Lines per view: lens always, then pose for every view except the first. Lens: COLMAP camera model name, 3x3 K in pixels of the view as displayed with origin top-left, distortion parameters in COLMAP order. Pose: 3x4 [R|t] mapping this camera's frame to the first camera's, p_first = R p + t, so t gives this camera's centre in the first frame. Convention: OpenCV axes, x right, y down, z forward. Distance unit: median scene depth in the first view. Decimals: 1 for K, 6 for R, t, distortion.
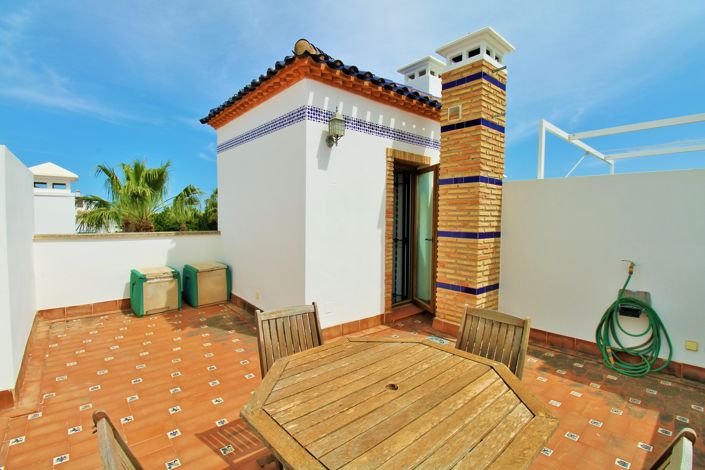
lens RADIAL K [[327.4, 0, 351.6], [0, 327.4, 227.7], [0, 0, 1]] dist [-0.027975, -0.001055]
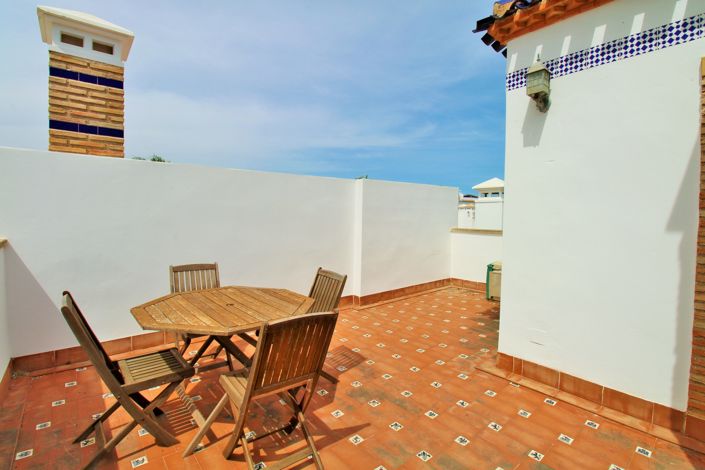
lens RADIAL K [[327.4, 0, 351.6], [0, 327.4, 227.7], [0, 0, 1]] dist [-0.027975, -0.001055]
pose [[-0.018821, 0.021277, -0.999596, 0.660568], [-0.053110, 0.998341, 0.022250, 0.013651], [0.998411, 0.053507, -0.017660, 0.611319]]
